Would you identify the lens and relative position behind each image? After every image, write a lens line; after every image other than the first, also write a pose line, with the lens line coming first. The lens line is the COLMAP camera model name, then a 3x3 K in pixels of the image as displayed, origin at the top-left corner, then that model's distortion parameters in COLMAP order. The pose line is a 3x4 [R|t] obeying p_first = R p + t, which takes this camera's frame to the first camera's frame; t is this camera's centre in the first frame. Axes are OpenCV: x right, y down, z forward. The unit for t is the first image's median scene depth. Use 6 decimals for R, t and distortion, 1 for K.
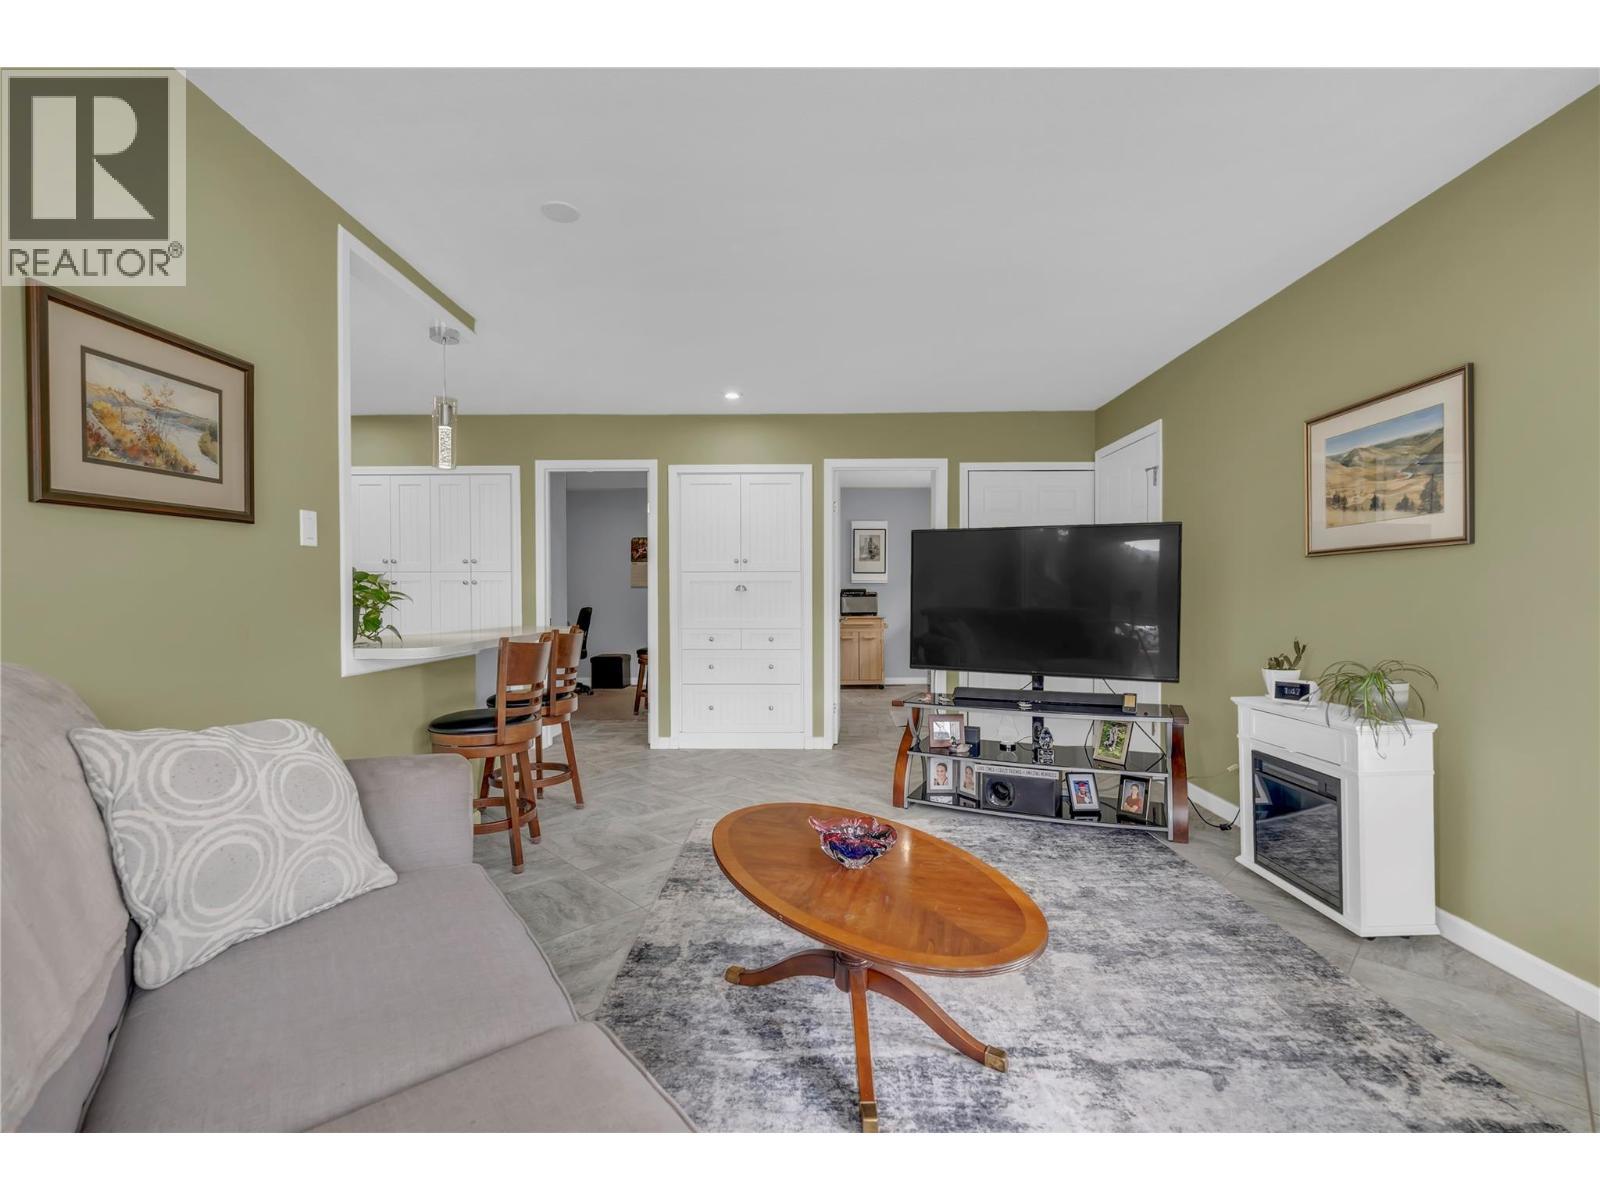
lens RADIAL K [[696.7, 0, 802.0], [0, 696.7, 599.5], [0, 0, 1]] dist [-0.007962, 0.000660]
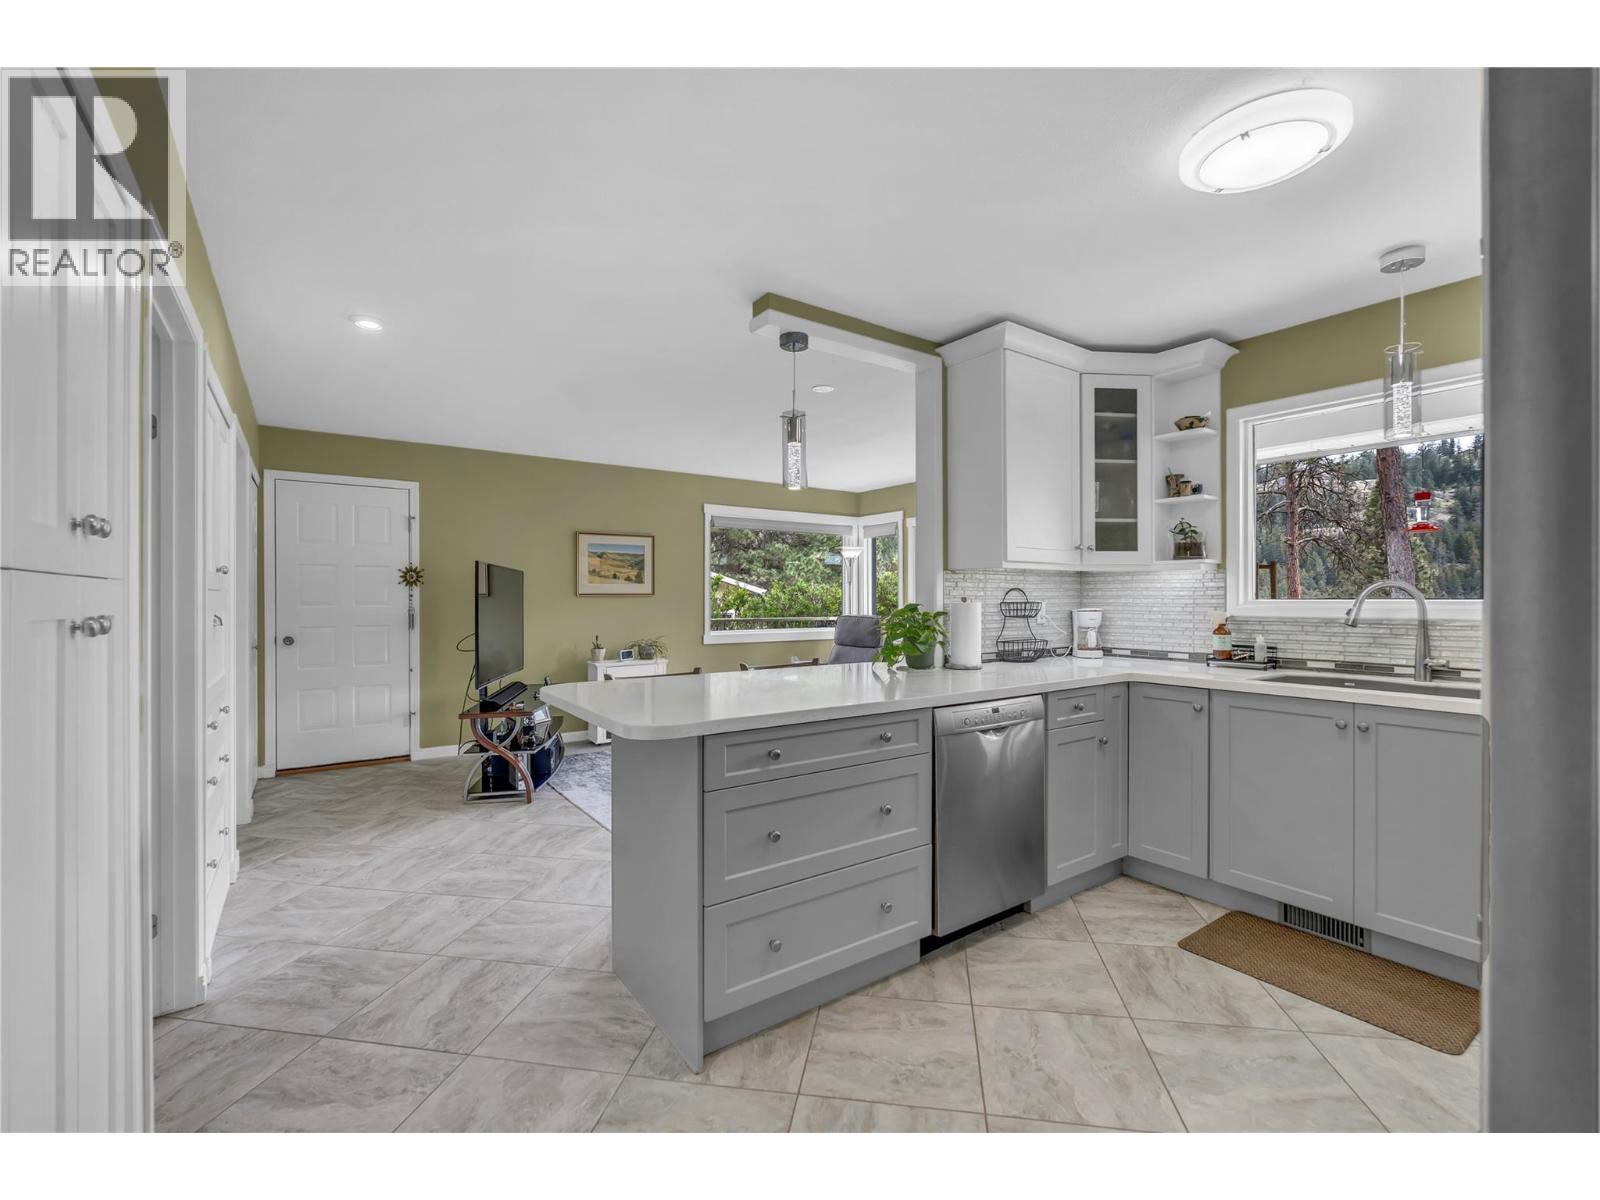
lens RADIAL K [[696.7, 0, 808.3], [0, 696.7, 599.5], [0, 0, 1]] dist [-0.007962, 0.000660]
pose [[-0.597715, 0.000208, 0.801708, -1.766624], [0.008917, 0.999940, 0.006388, -0.075511], [-0.801659, 0.010967, -0.597681, 2.181508]]
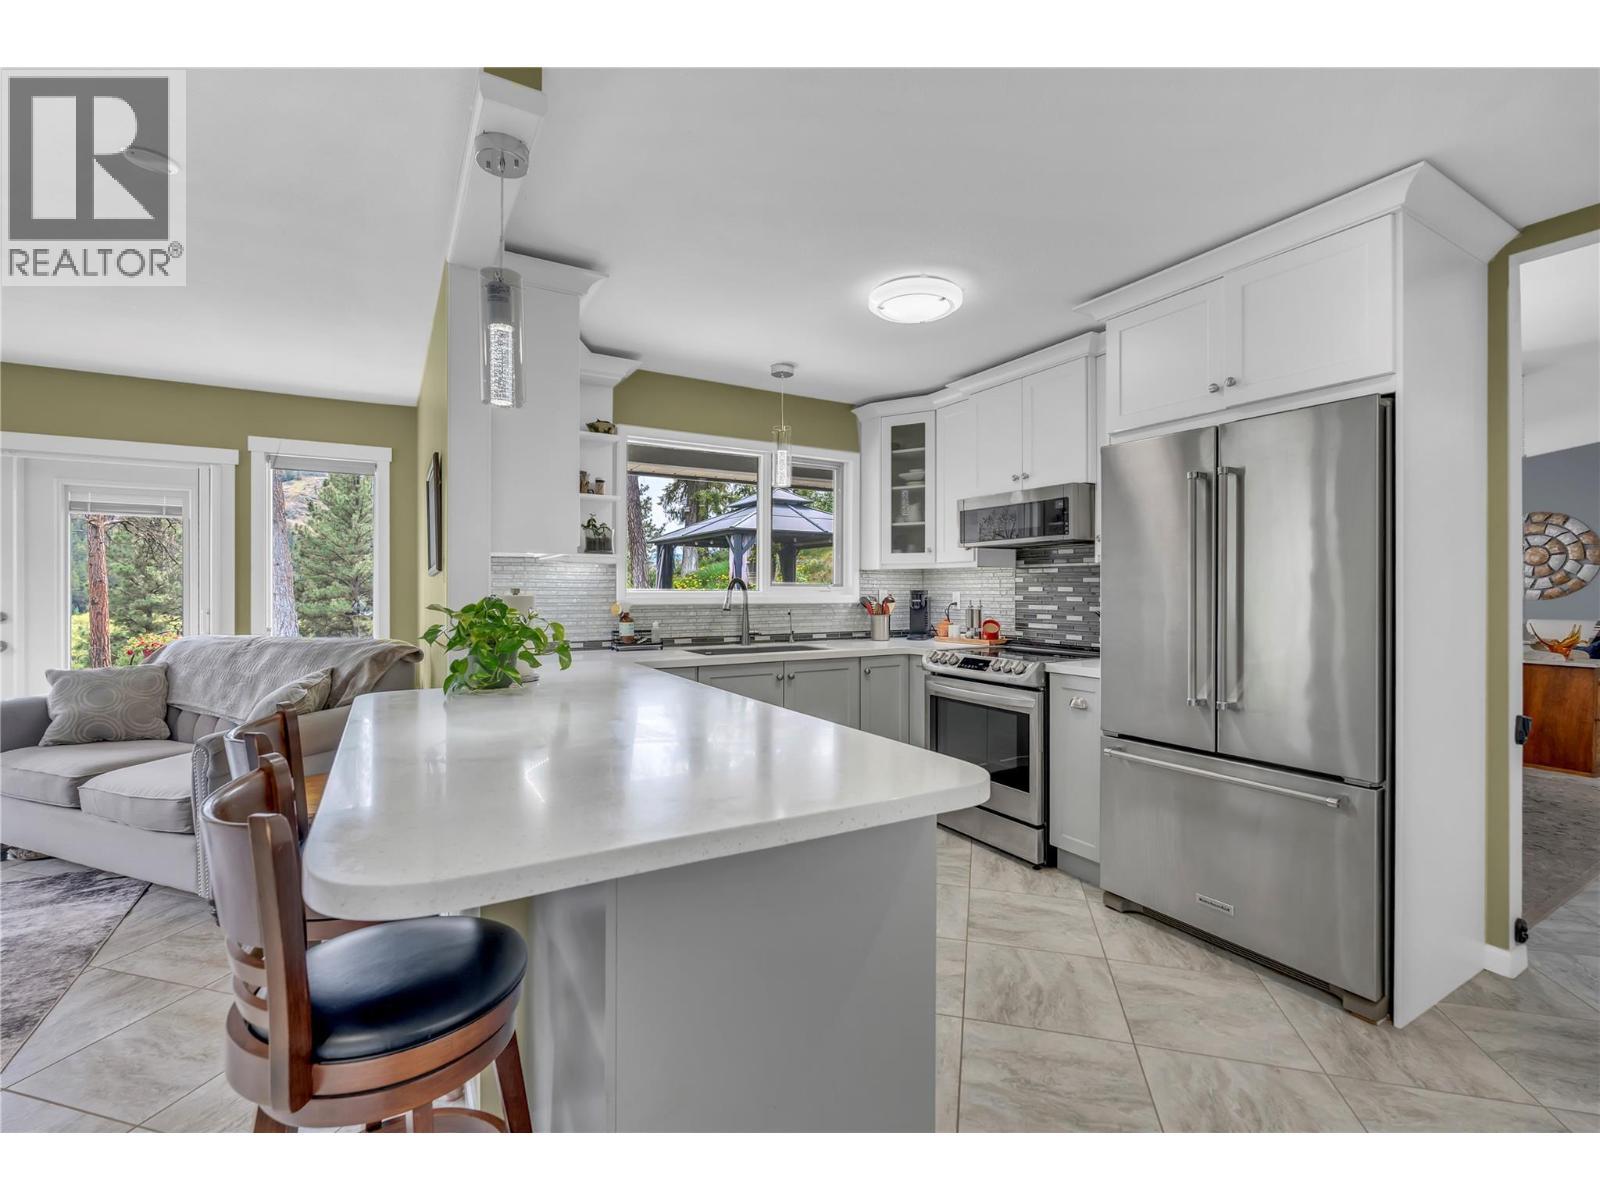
lens RADIAL K [[696.7, 0, 801.7], [0, 696.7, 589.1], [0, 0, 1]] dist [-0.007962, 0.000660]
pose [[-0.853649, -0.001382, -0.520847, -0.621295], [-0.006036, 0.999956, 0.007239, -0.078074], [0.520814, 0.009324, -0.853620, 2.245581]]
